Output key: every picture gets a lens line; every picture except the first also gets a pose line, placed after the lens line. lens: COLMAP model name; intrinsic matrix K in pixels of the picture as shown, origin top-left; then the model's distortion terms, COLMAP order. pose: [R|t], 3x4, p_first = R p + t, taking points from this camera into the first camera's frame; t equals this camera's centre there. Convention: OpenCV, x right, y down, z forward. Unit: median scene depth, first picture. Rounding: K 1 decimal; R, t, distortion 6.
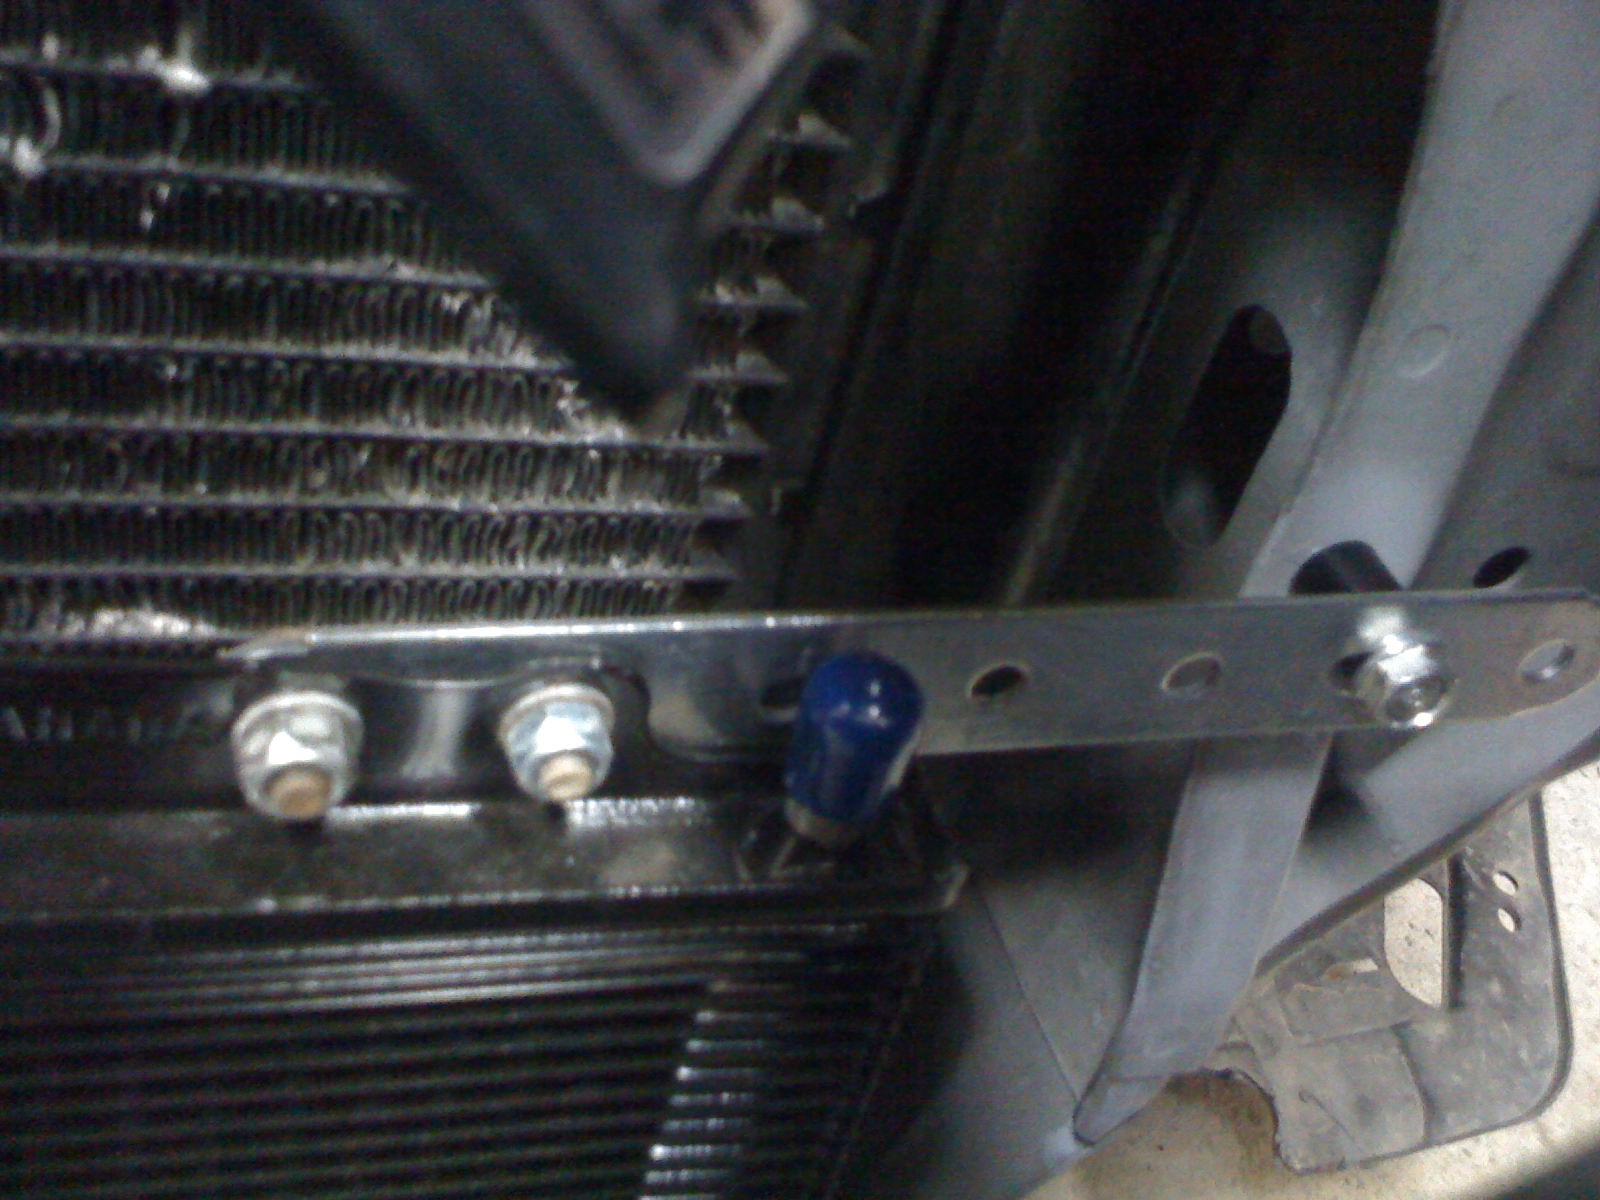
lens RADIAL K [[1539.9, 0, 800.0], [0, 1539.9, 600.0], [0, 0, 1]] dist [0.048304, 0.005846]
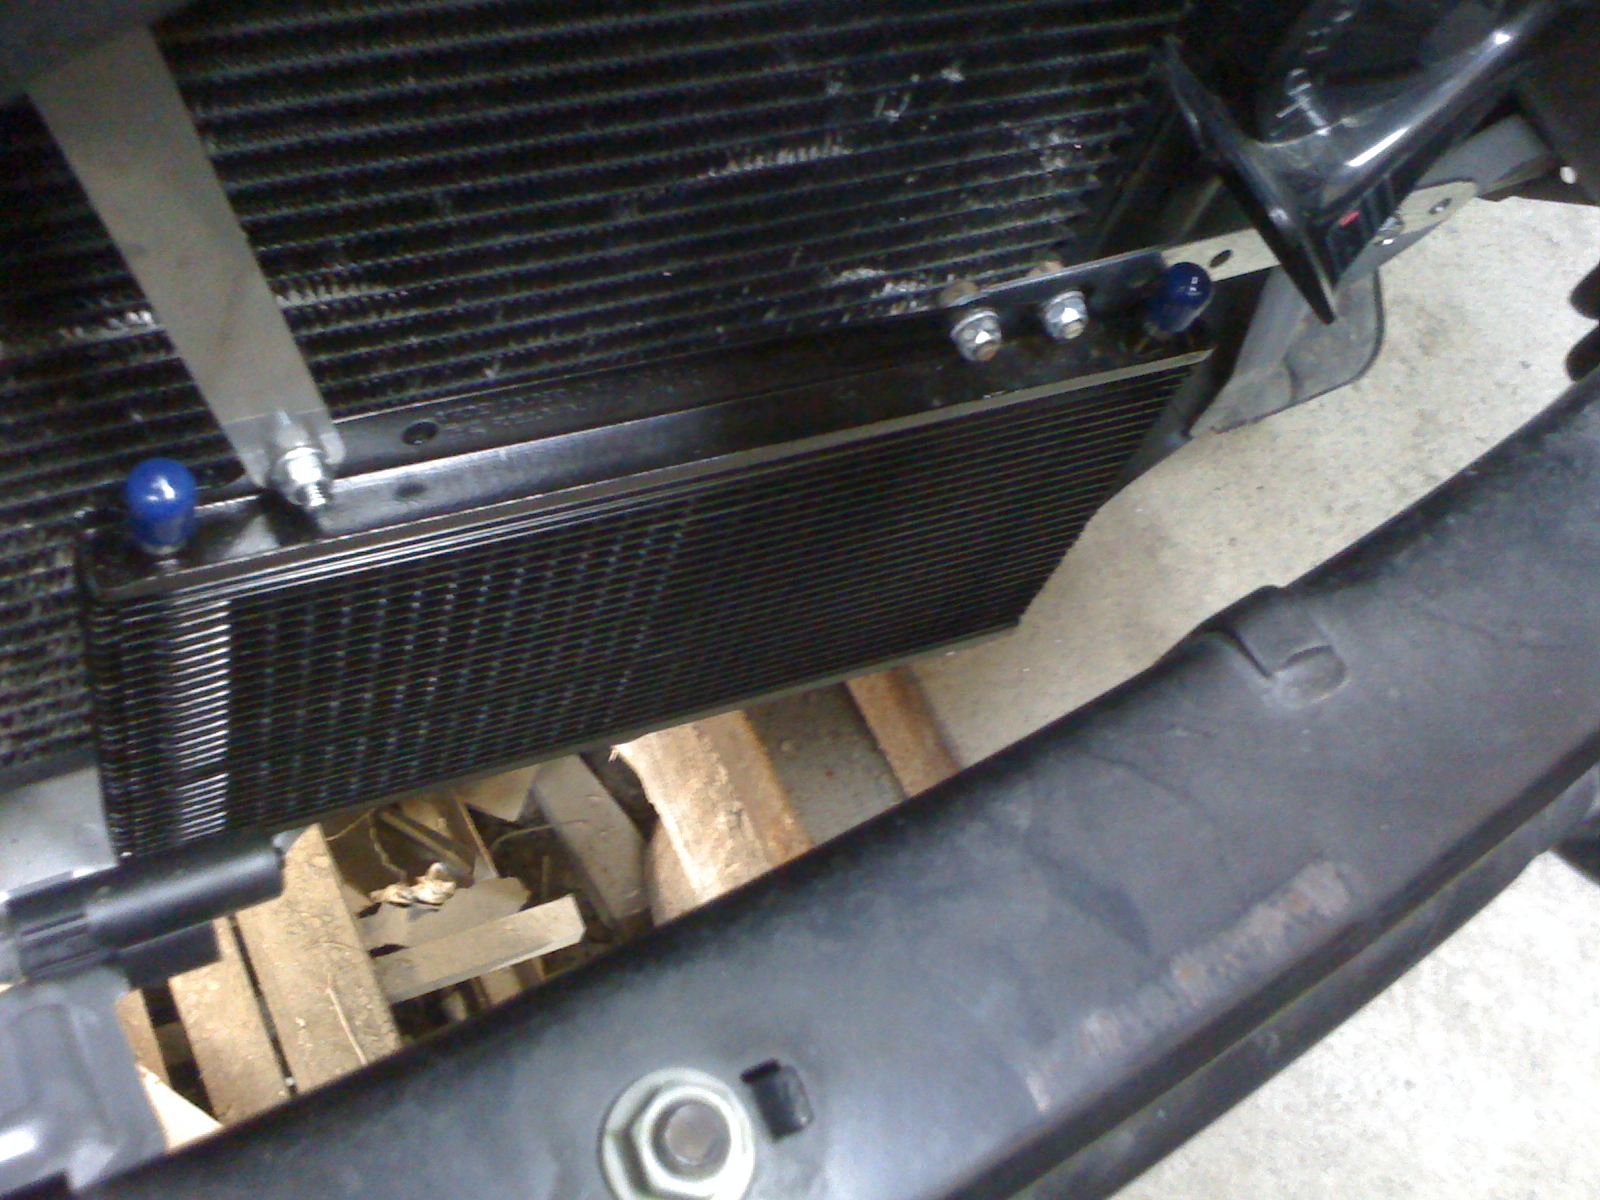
lens RADIAL K [[1539.9, 0, 800.0], [0, 1539.9, 600.0], [0, 0, 1]] dist [0.048304, 0.005846]
pose [[0.986823, -0.127444, 0.099693, -0.819461], [0.072490, 0.899064, 0.431774, -0.554750], [-0.144658, -0.418858, 0.896455, -1.248765]]
